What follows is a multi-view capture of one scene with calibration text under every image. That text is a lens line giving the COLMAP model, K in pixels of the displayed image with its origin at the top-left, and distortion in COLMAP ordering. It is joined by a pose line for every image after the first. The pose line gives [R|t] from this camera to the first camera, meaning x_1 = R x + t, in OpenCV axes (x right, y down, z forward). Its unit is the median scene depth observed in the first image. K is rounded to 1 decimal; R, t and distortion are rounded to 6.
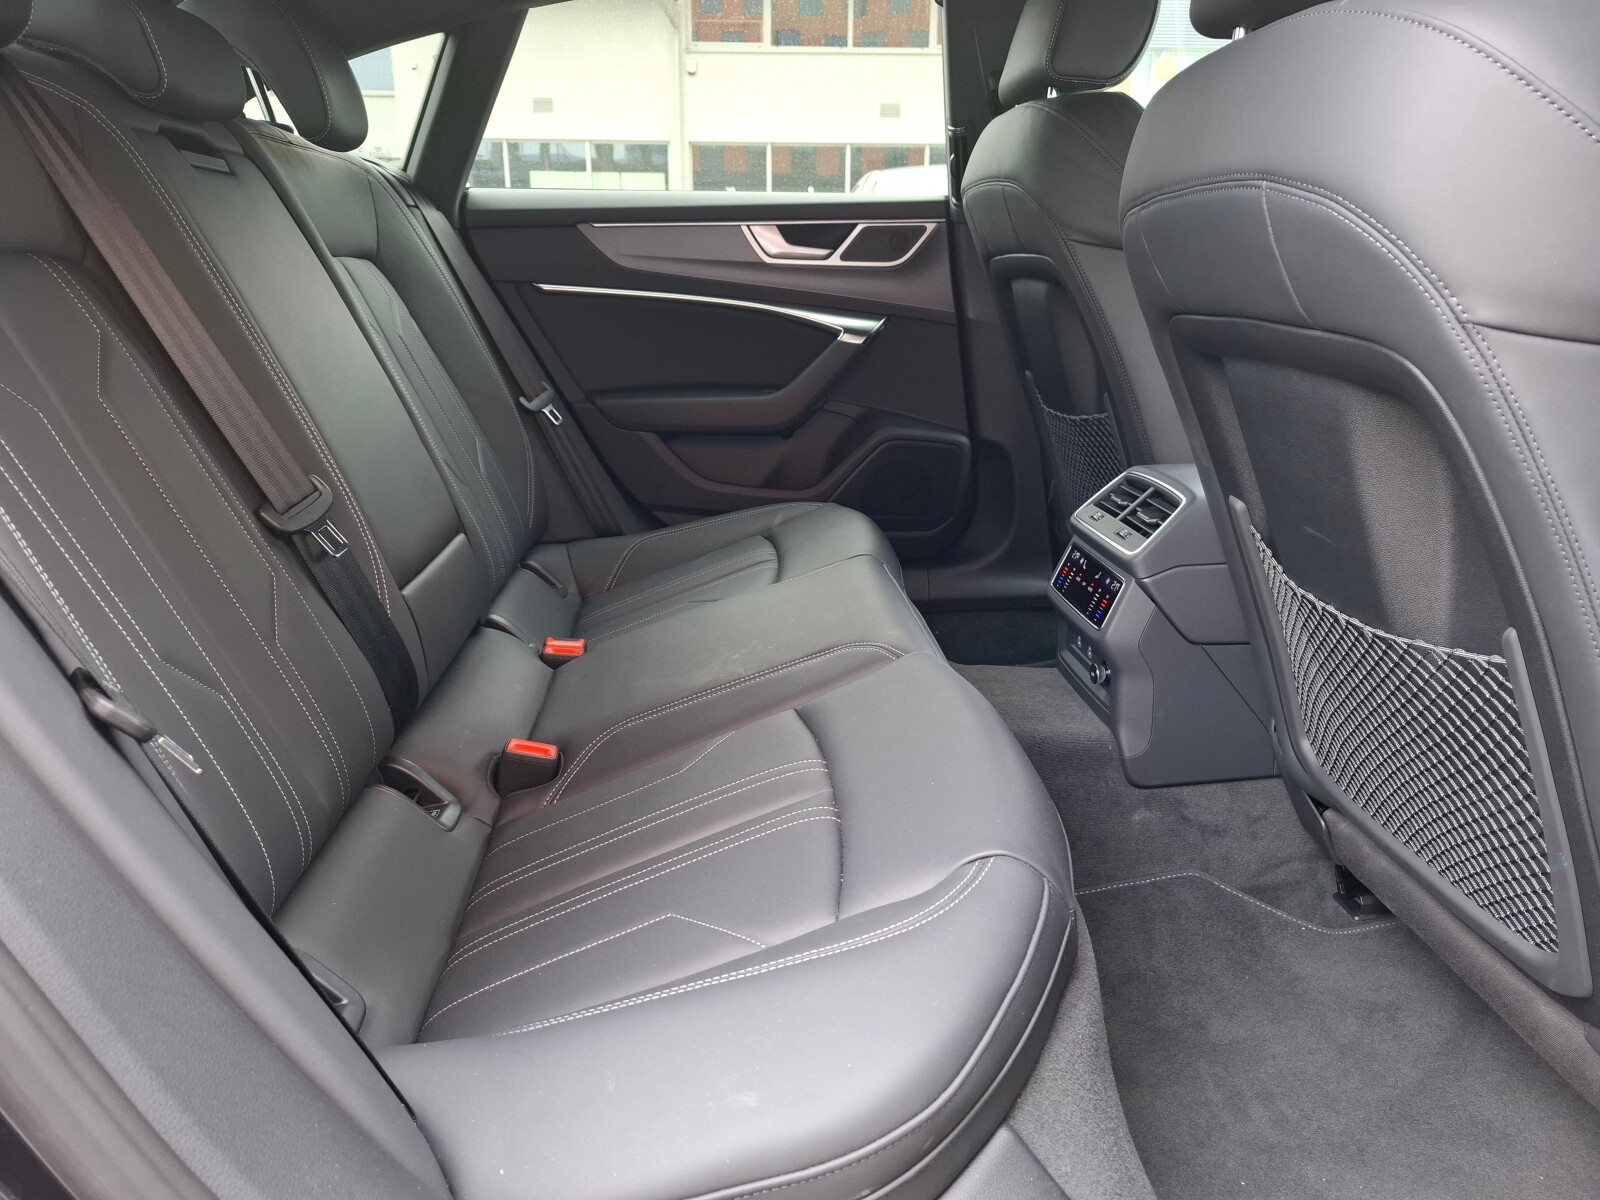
lens RADIAL K [[1142.6, 0, 800.0], [0, 1142.6, 600.0], [0, 0, 1]] dist [0.081249, -0.114306]
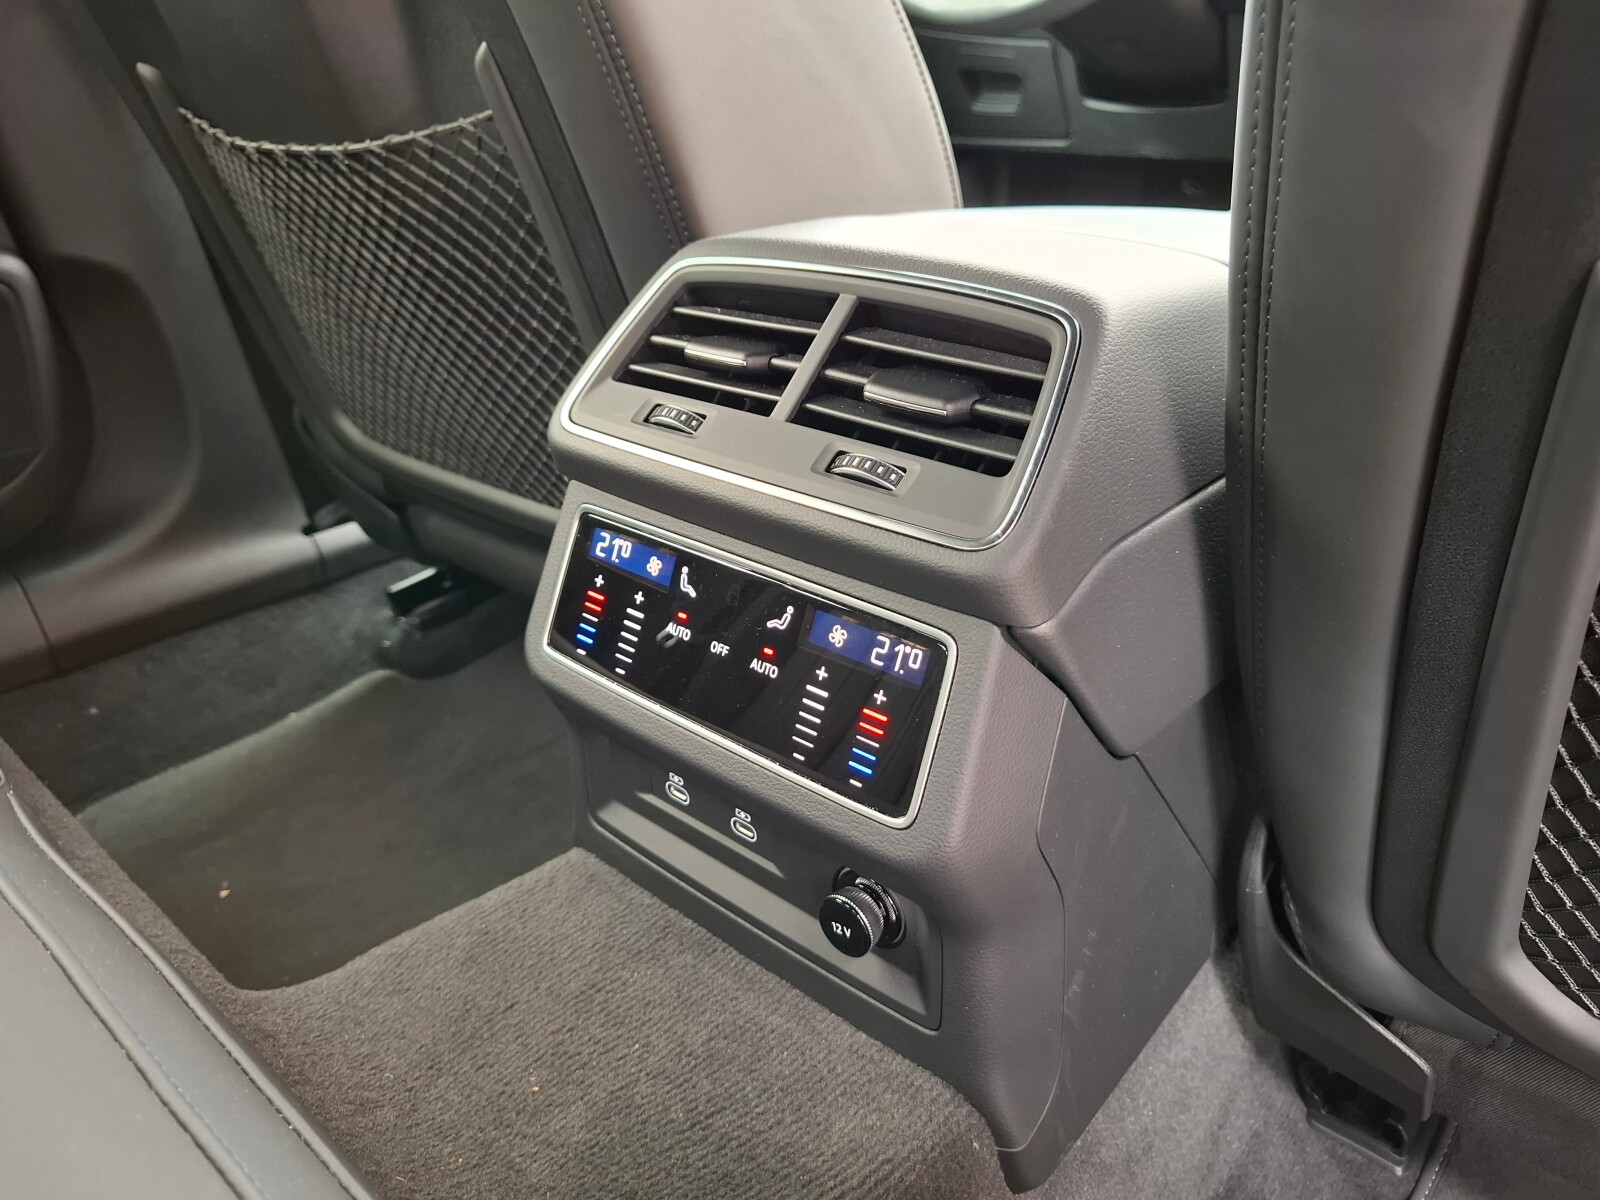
lens RADIAL K [[1142.6, 0, 800.0], [0, 1142.6, 600.0], [0, 0, 1]] dist [0.081249, -0.114306]
pose [[0.719753, -0.293275, 0.629242, 0.074614], [0.199260, 0.955522, 0.217425, -0.087436], [-0.665020, -0.031110, 0.746178, 0.751756]]
